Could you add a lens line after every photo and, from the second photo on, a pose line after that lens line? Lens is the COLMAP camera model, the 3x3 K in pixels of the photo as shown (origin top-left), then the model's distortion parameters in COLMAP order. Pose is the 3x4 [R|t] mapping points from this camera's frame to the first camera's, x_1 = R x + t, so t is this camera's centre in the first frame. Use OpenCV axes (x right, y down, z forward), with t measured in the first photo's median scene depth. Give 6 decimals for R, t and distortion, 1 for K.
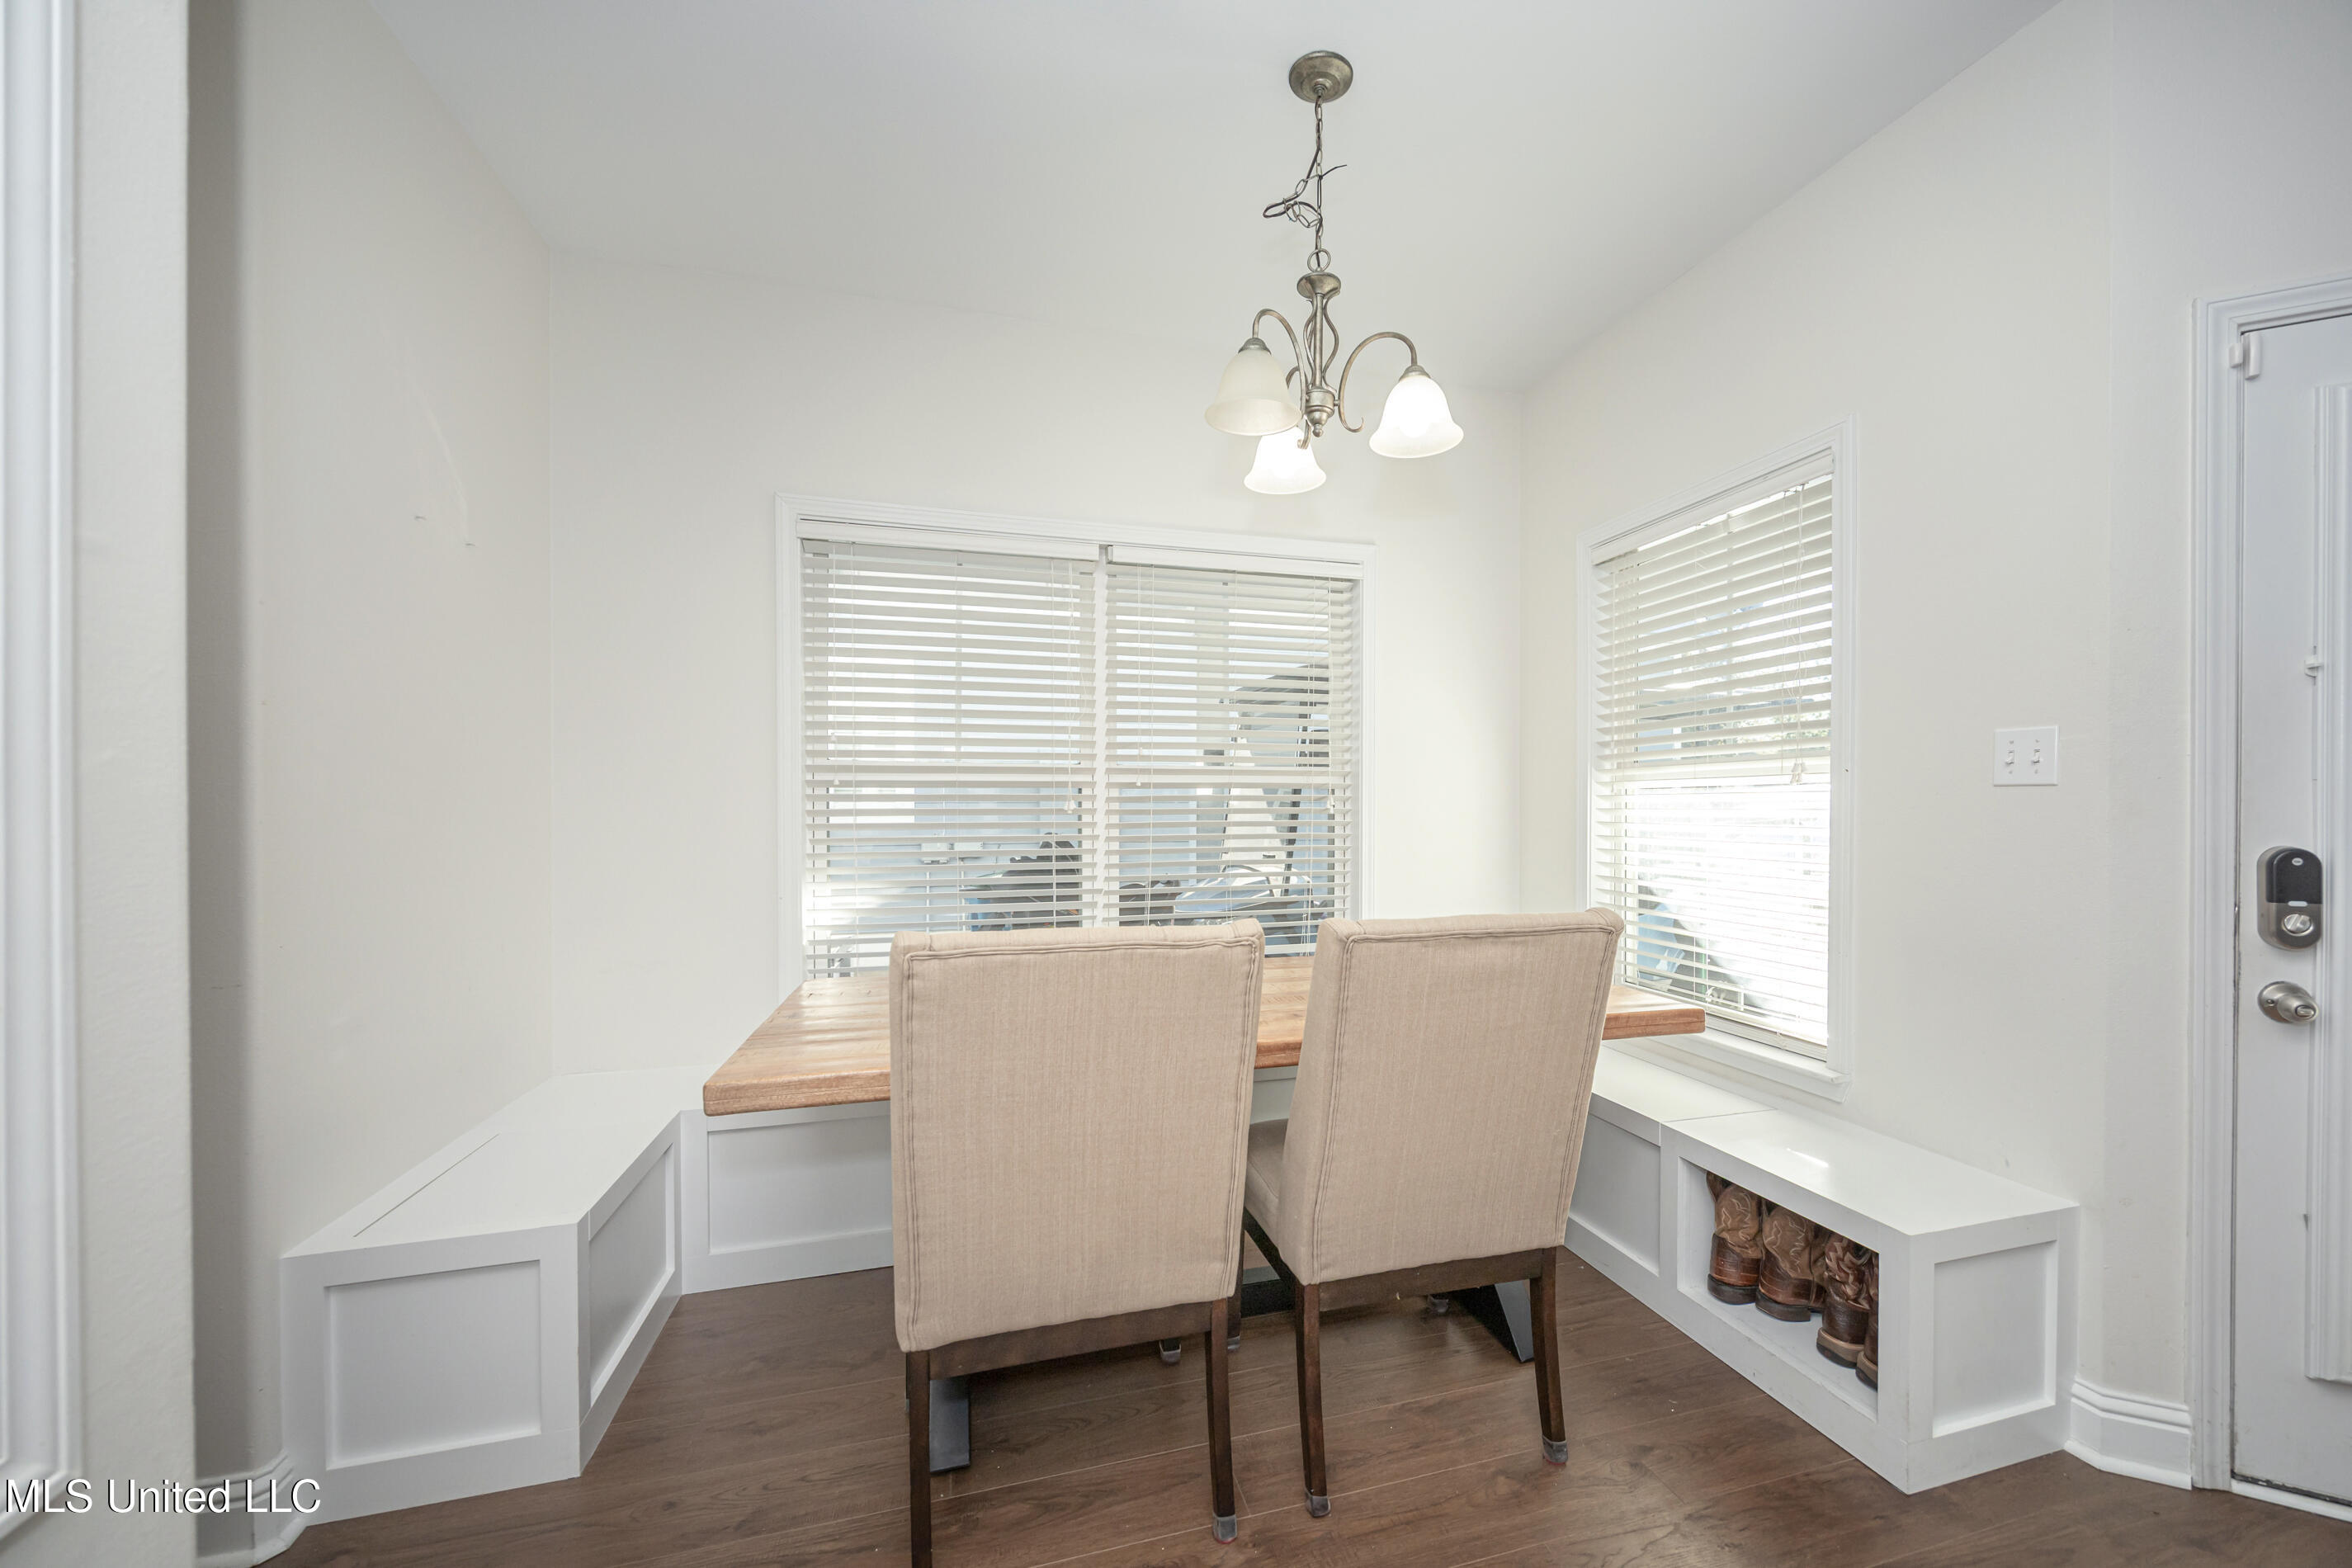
lens RADIAL K [[908.1, 0, 1239.6], [0, 908.1, 812.1], [0, 0, 1]] dist [-0.001096, -0.000047]
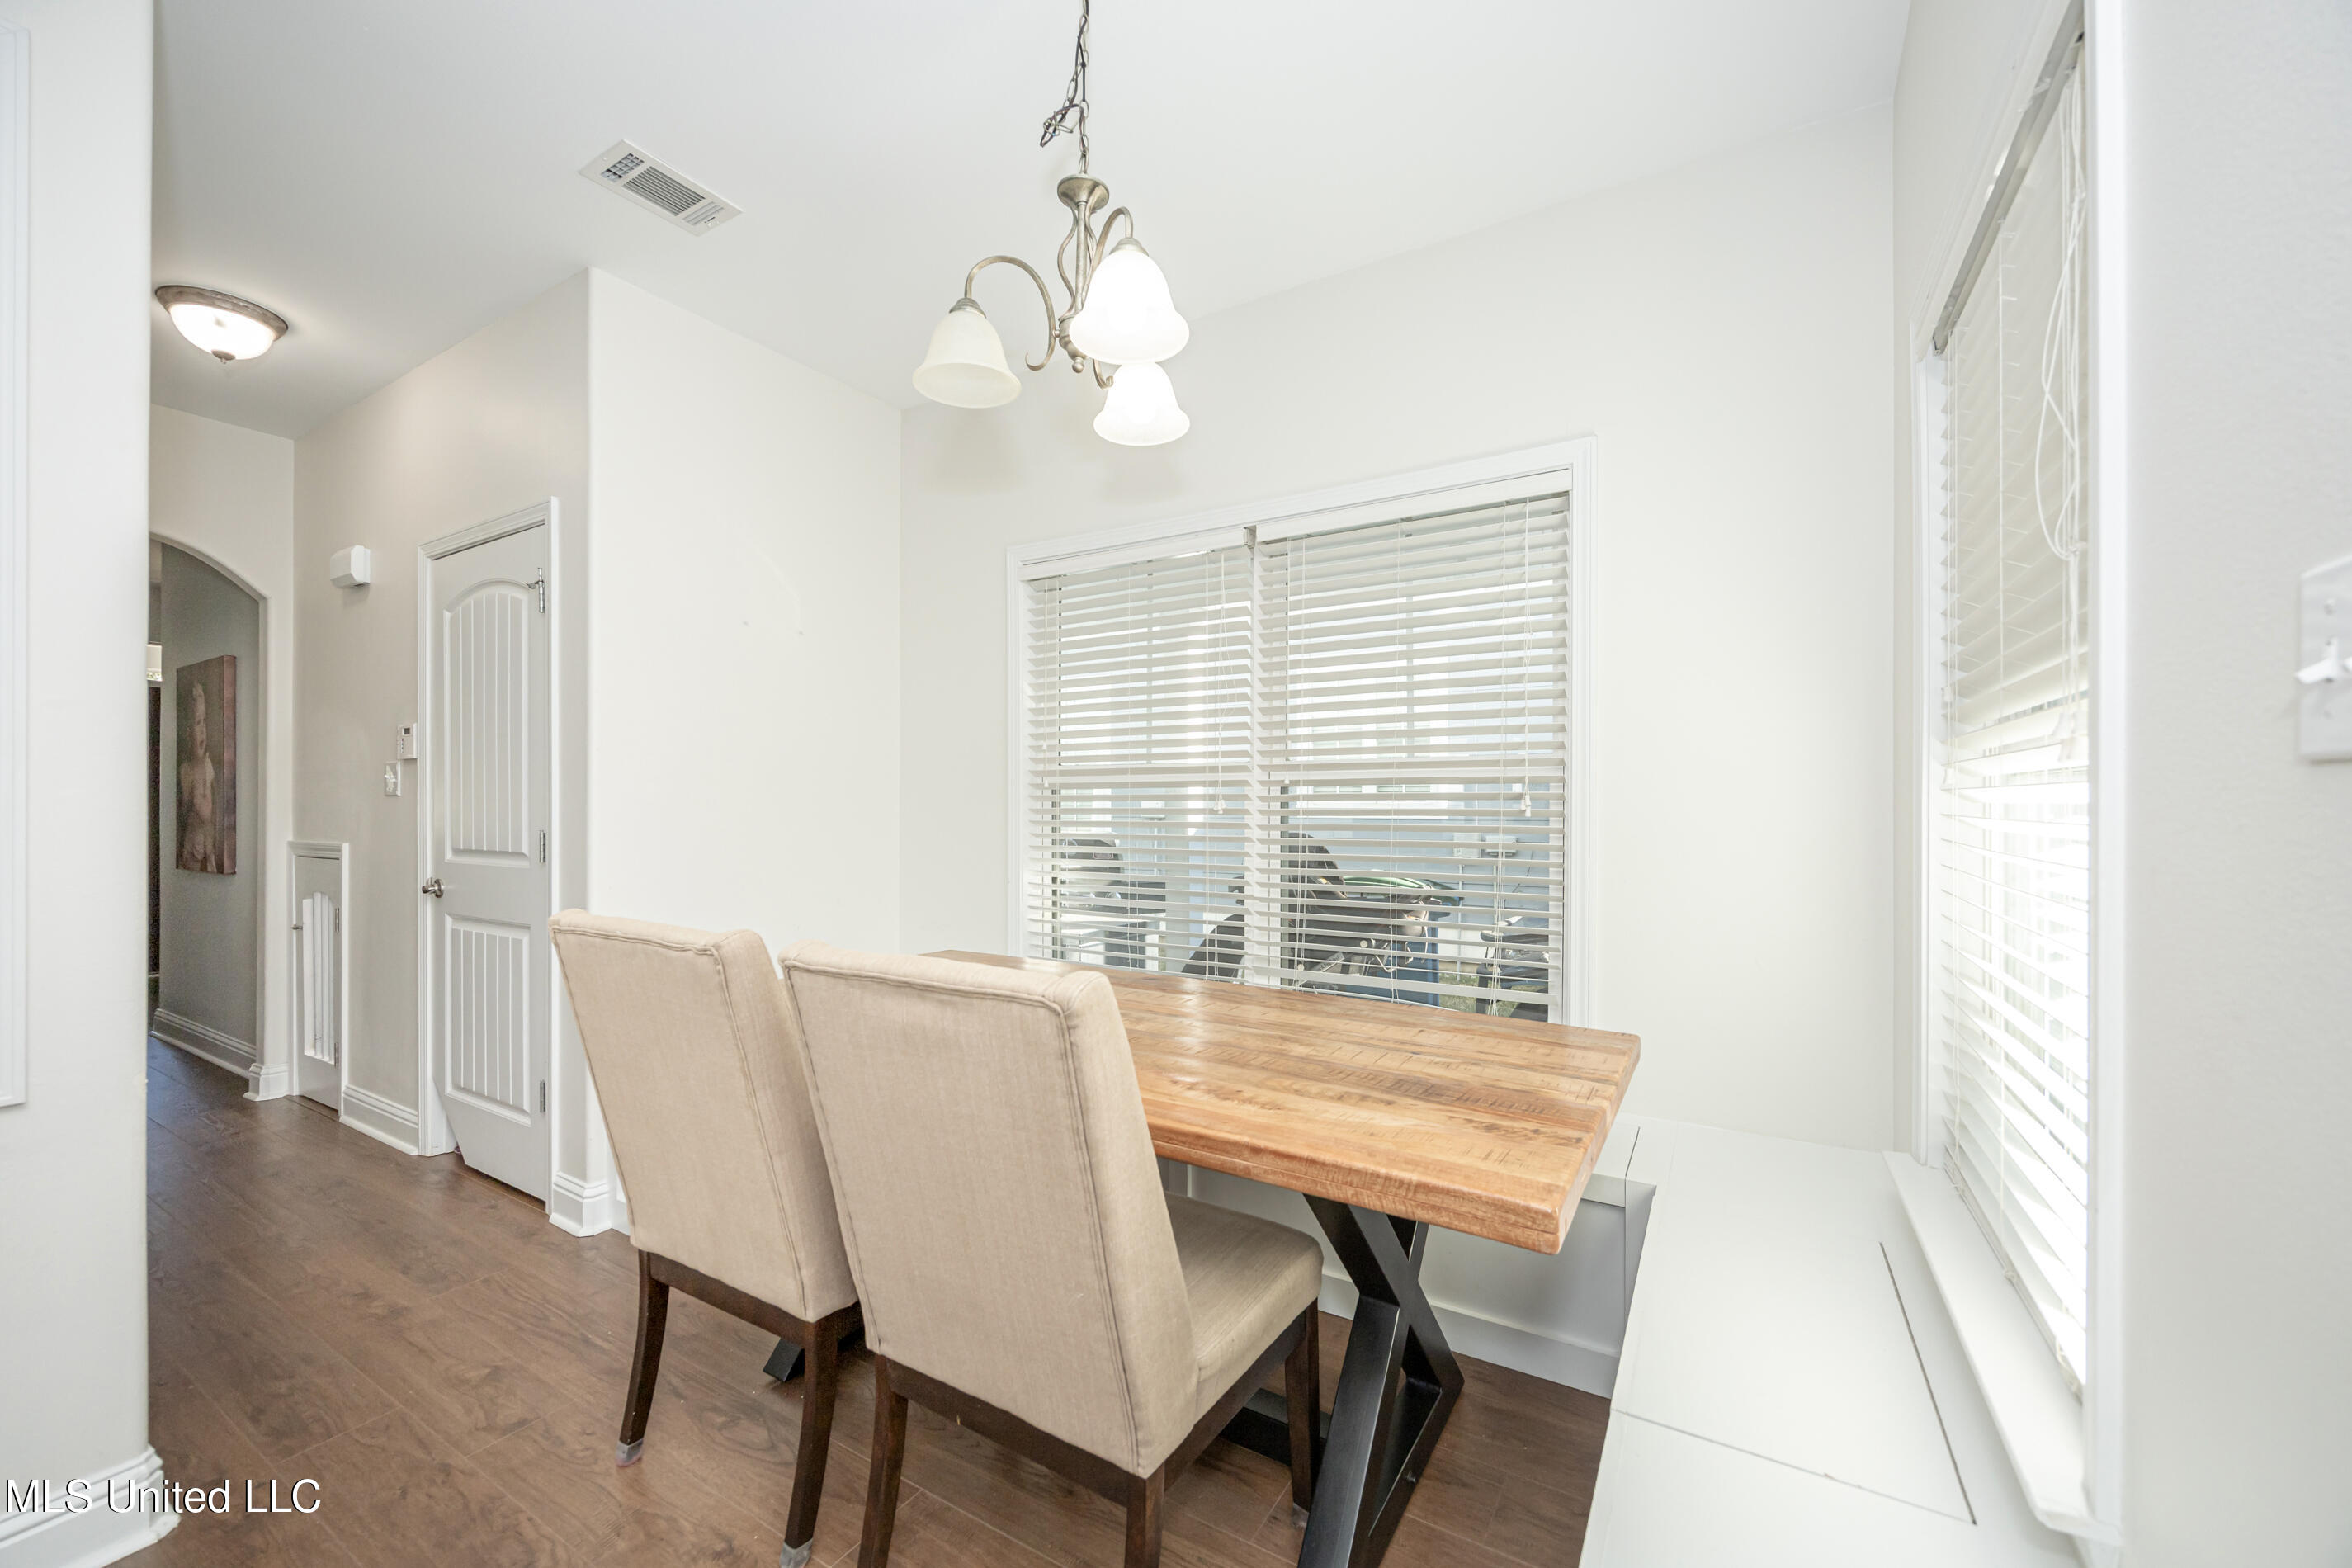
lens RADIAL K [[908.1, 0, 1182.7], [0, 908.1, 795.3], [0, 0, 1]] dist [-0.001096, -0.000047]
pose [[0.669885, -0.001235, -0.742464, 0.974203], [-0.008520, 0.999920, -0.009351, -0.018340], [0.742416, 0.012590, 0.669821, 0.646693]]
